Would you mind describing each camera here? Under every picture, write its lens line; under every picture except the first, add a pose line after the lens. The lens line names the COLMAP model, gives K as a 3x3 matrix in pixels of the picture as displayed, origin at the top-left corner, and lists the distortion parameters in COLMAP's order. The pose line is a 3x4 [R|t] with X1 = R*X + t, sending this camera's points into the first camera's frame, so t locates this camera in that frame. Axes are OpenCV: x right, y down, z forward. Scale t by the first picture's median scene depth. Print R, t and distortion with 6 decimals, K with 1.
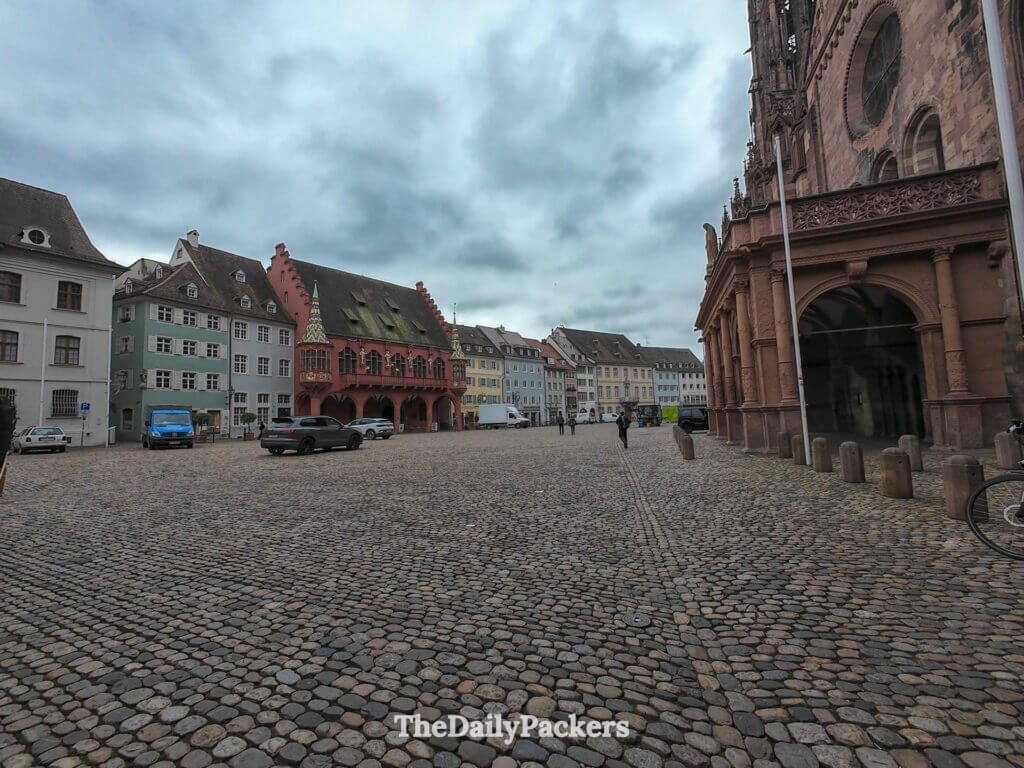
lens RADIAL K [[675.6, 0, 512.0], [0, 675.6, 384.0], [0, 0, 1]] dist [0.031047, -0.000676]
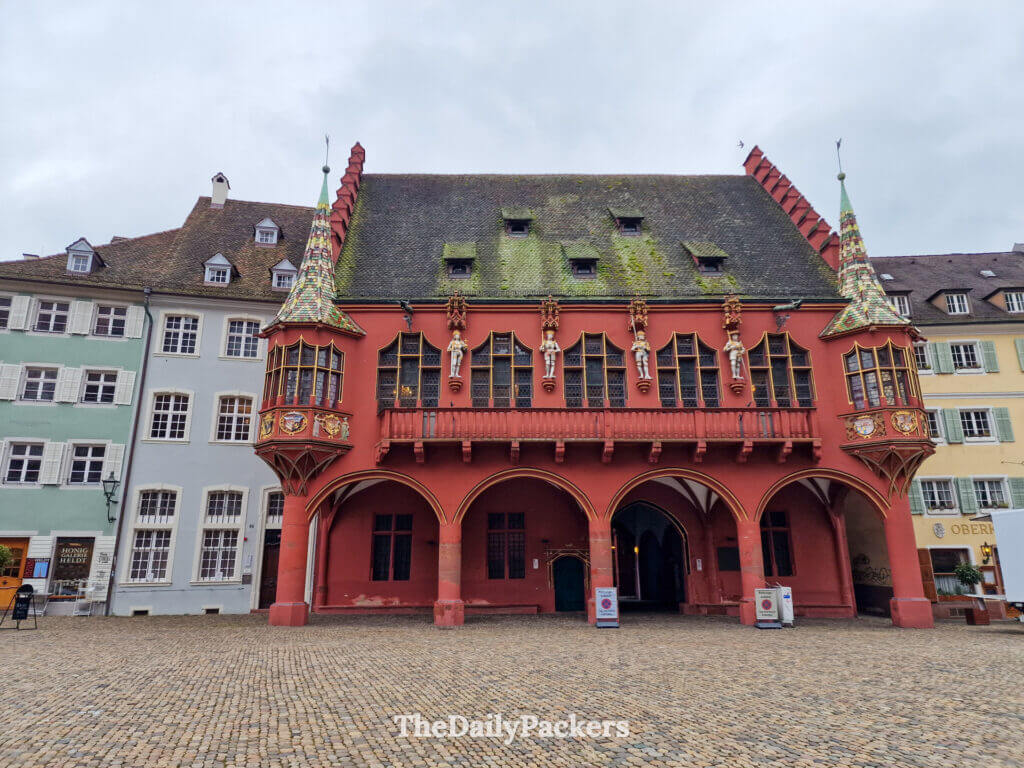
lens RADIAL K [[675.6, 0, 512.0], [0, 675.6, 384.0], [0, 0, 1]] dist [0.031047, -0.000676]
pose [[0.650380, -0.169561, -0.740443, 0.021514], [0.029071, 0.979610, -0.198795, 0.033411], [0.759053, 0.107767, 0.642048, 0.816631]]
